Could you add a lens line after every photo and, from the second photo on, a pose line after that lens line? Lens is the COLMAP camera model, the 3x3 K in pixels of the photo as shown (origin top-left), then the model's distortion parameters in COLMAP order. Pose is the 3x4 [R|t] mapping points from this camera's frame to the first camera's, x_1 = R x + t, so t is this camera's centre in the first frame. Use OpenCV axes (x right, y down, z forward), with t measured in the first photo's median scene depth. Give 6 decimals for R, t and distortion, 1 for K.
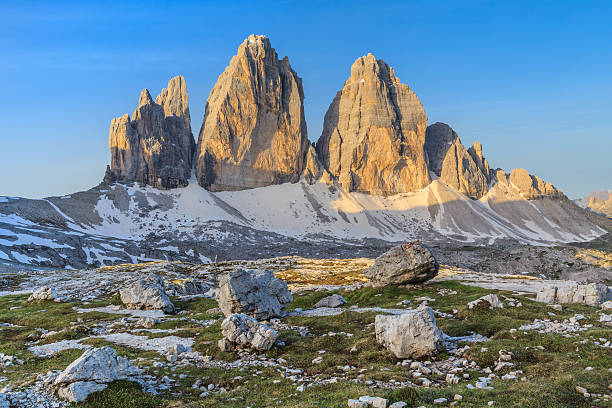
lens RADIAL K [[579.0, 0, 307.6], [0, 579.0, 194.4], [0, 0, 1]] dist [0.009245, 0.001419]
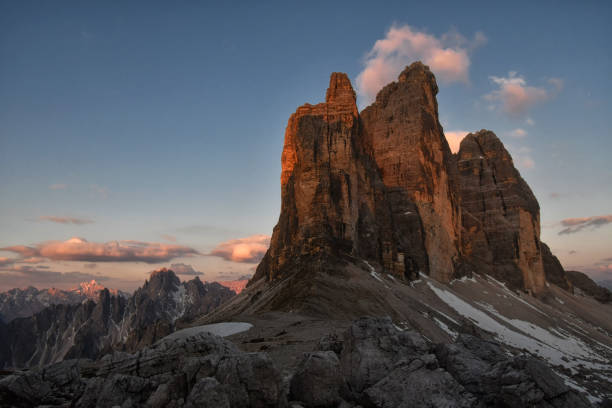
lens RADIAL K [[378.1, 0, 306.0], [0, 378.1, 204.0], [0, 0, 1]] dist [-0.001943, -0.001231]
pose [[0.919844, 0.109012, 0.376832, -0.382378], [-0.023861, 0.974382, -0.223630, 0.000629], [-0.391557, 0.196713, 0.898881, 0.685673]]
